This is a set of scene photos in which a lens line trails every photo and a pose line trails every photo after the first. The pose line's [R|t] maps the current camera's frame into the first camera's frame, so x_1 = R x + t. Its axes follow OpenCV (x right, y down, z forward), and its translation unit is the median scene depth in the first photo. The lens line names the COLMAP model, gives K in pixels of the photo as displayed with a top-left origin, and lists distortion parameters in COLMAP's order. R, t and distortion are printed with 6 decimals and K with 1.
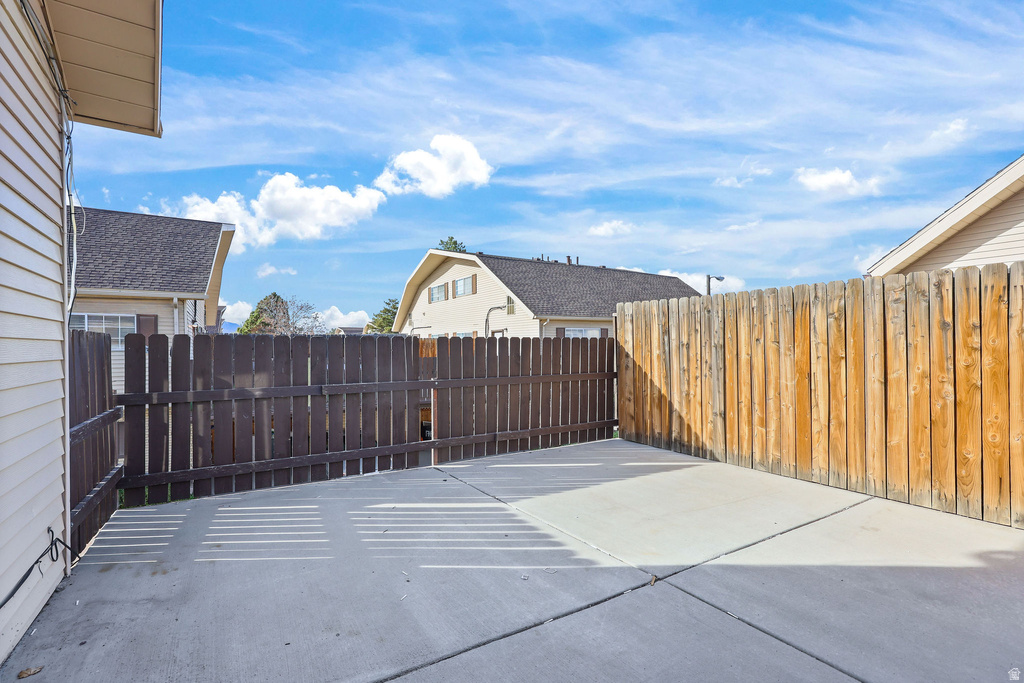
lens RADIAL K [[469.5, 0, 512.0], [0, 469.5, 341.5], [0, 0, 1]] dist [-0.000040, 0.000507]
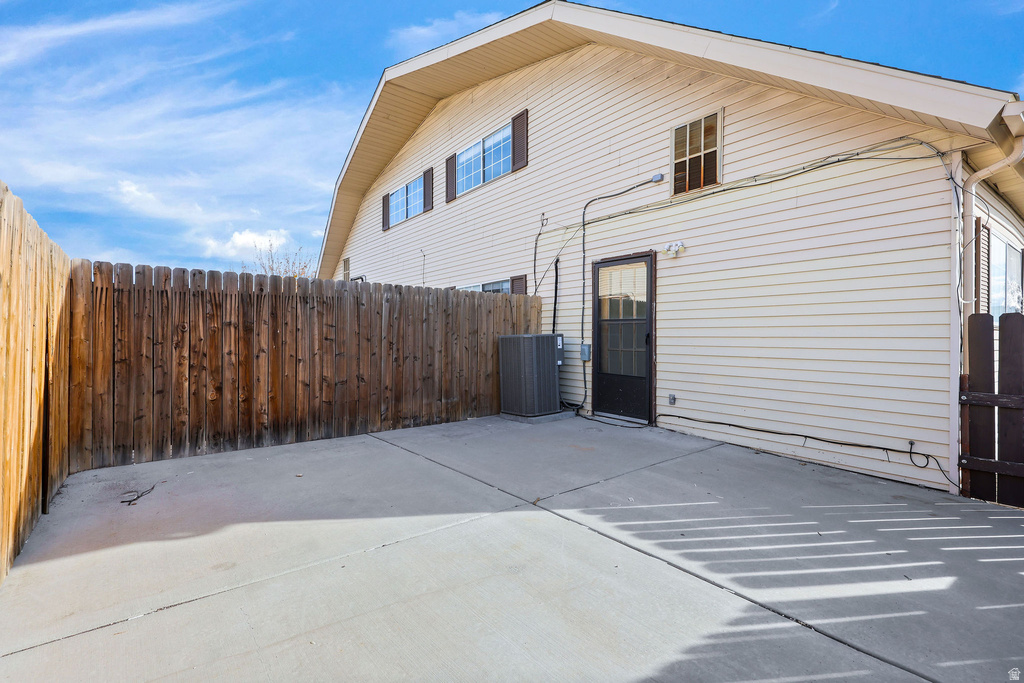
lens RADIAL K [[469.5, 0, 512.0], [0, 469.5, 341.5], [0, 0, 1]] dist [-0.000040, 0.000507]
pose [[-0.994952, -0.002787, -0.100310, 0.415556], [-0.002355, 0.999987, -0.004428, 0.047600], [0.100321, -0.004169, -0.994946, 1.905319]]
